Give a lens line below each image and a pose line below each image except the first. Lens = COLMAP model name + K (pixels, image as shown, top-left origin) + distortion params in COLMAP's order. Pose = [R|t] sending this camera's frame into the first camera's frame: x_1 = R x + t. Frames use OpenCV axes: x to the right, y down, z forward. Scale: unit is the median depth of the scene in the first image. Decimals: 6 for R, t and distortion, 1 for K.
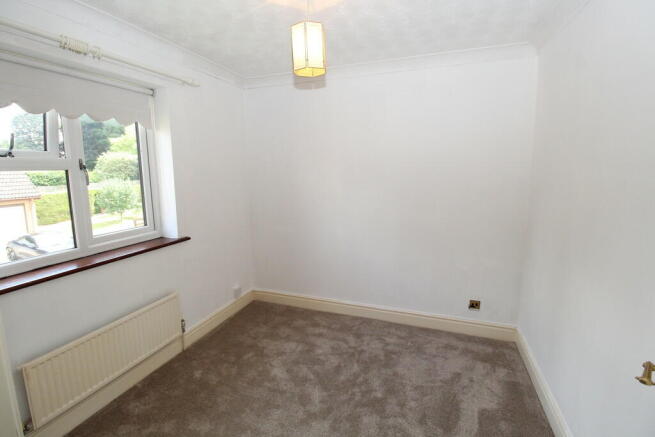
lens RADIAL K [[306.2, 0, 329.2], [0, 306.2, 219.6], [0, 0, 1]] dist [-0.016051, -0.000390]
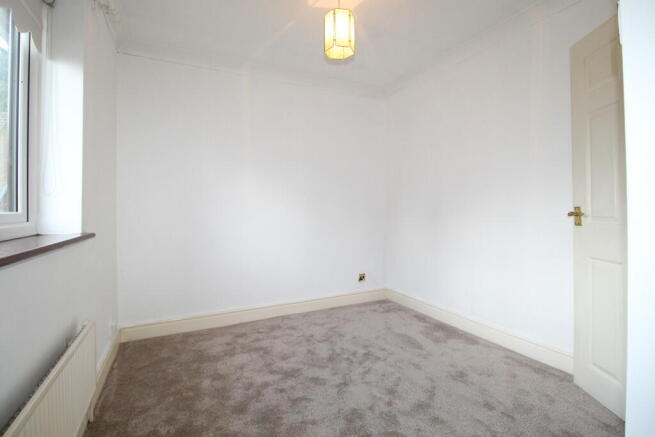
lens RADIAL K [[306.2, 0, 327.0], [0, 306.2, 212.9], [0, 0, 1]] dist [-0.016051, -0.000390]
pose [[0.690272, -0.006341, 0.723522, -0.595886], [0.128064, 0.985245, -0.113543, 0.154511], [-0.712126, 0.171033, 0.680900, 0.206719]]
